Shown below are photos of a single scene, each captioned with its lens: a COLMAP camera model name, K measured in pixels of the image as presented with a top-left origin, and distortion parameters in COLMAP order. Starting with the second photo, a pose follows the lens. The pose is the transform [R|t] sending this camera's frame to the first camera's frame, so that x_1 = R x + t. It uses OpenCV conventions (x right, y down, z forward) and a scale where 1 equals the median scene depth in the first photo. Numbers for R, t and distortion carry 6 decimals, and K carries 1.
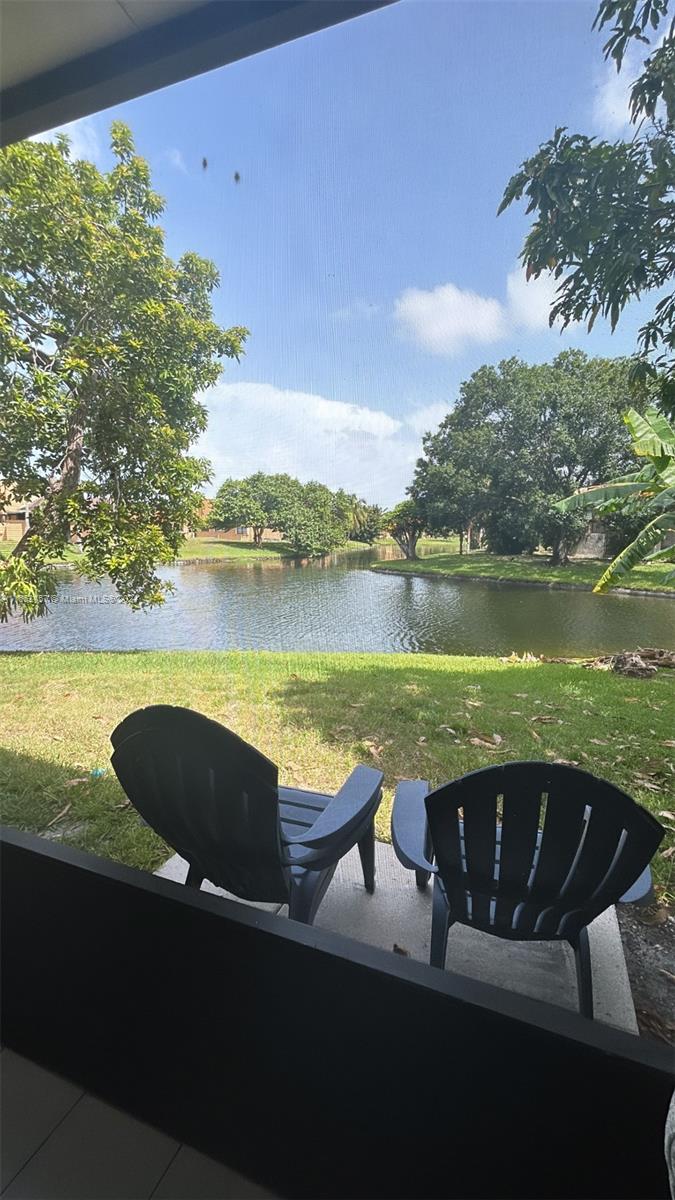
lens RADIAL K [[510.7, 0, 337.5], [0, 510.7, 600.0], [0, 0, 1]] dist [-0.000506, -0.000002]
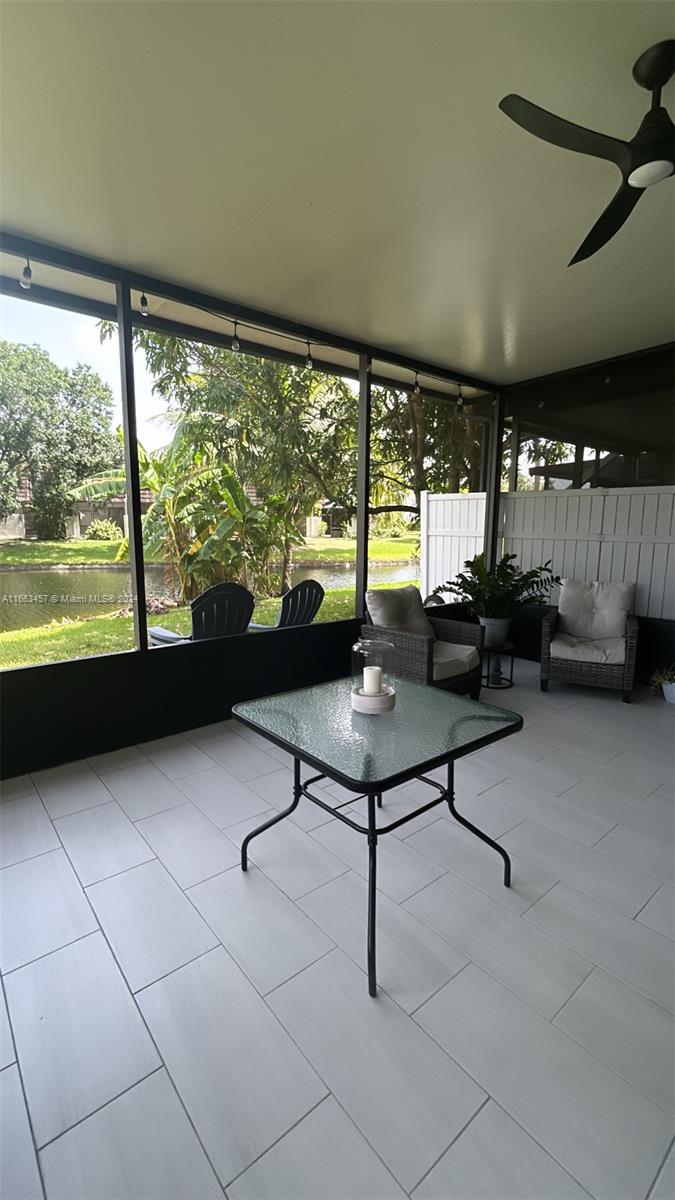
lens RADIAL K [[510.7, 0, 337.5], [0, 510.7, 600.0], [0, 0, 1]] dist [-0.000506, -0.000002]
pose [[0.476248, -0.147080, 0.866923, -0.097538], [0.112679, 0.987991, 0.105720, 0.002551], [-0.872062, 0.047335, 0.487101, -0.036917]]
